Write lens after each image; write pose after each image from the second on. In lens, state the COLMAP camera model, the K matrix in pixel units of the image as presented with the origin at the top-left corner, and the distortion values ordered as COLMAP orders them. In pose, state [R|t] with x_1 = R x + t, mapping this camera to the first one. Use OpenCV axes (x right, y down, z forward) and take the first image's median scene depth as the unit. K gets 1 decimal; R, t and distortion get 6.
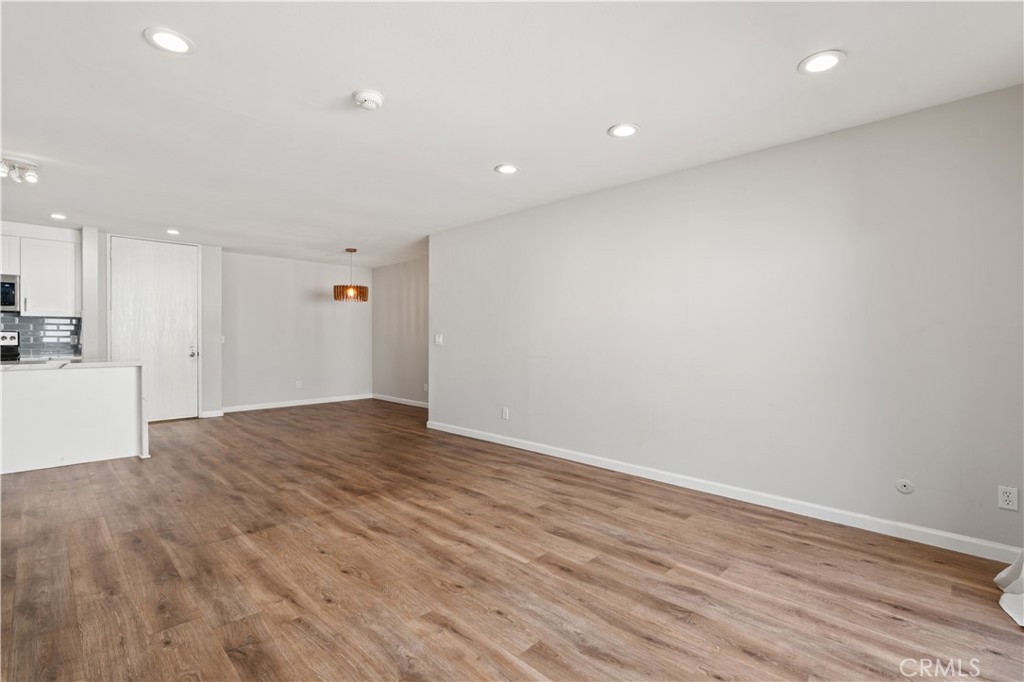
lens RADIAL K [[471.2, 0, 513.1], [0, 471.2, 342.2], [0, 0, 1]] dist [-0.003790, 0.000030]
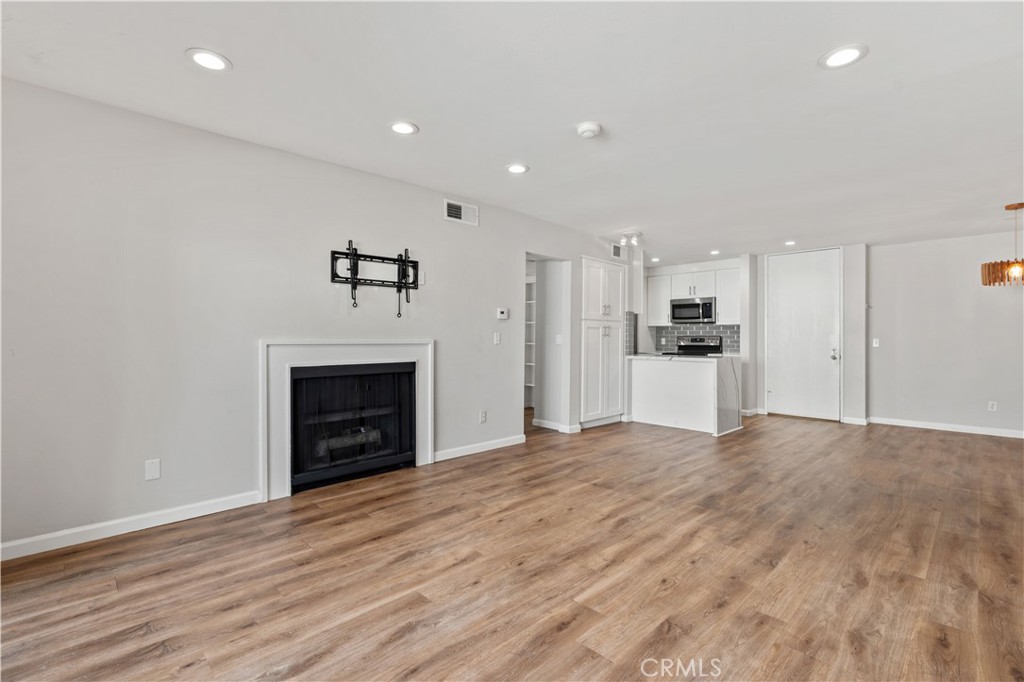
lens RADIAL K [[471.2, 0, 513.1], [0, 471.2, 342.2], [0, 0, 1]] dist [-0.003790, 0.000030]
pose [[-0.025121, 0.002580, -0.999681, 0.747702], [-0.012567, 0.999917, 0.002897, -0.000974], [0.999605, 0.012635, -0.025086, 0.763093]]
